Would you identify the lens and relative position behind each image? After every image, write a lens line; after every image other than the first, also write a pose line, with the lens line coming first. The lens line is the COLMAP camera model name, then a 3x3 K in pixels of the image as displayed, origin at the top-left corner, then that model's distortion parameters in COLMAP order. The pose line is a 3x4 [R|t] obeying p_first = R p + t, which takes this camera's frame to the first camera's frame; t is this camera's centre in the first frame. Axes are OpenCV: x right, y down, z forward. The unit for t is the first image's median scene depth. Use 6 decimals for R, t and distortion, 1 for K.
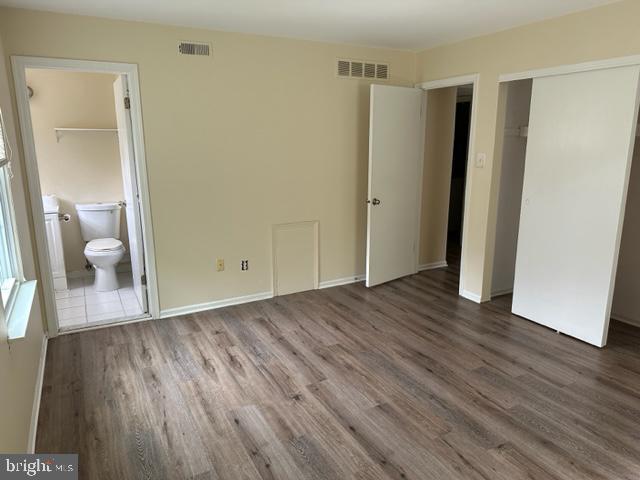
lens RADIAL K [[454.8, 0, 327.4], [0, 454.8, 235.6], [0, 0, 1]] dist [0.081223, -0.087296]
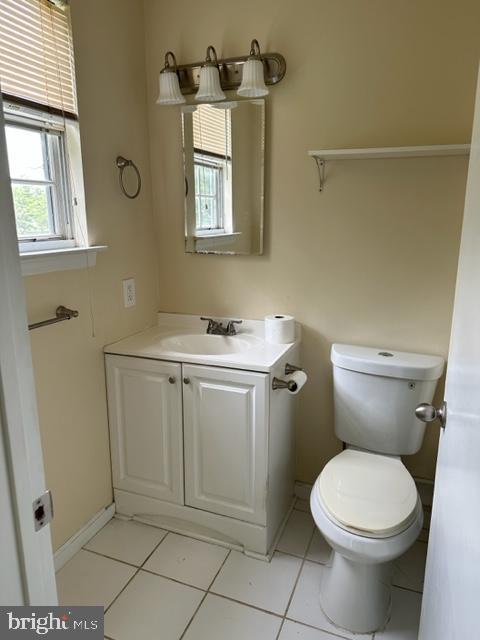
lens RADIAL K [[454.8, 0, 241.0], [0, 454.8, 319.4], [0, 0, 1]] dist [0.081223, -0.087296]
pose [[0.624163, 0.195064, -0.756552, -0.296193], [-0.178246, 0.978347, 0.105196, -0.118866], [0.760690, 0.069193, 0.645417, 0.677907]]
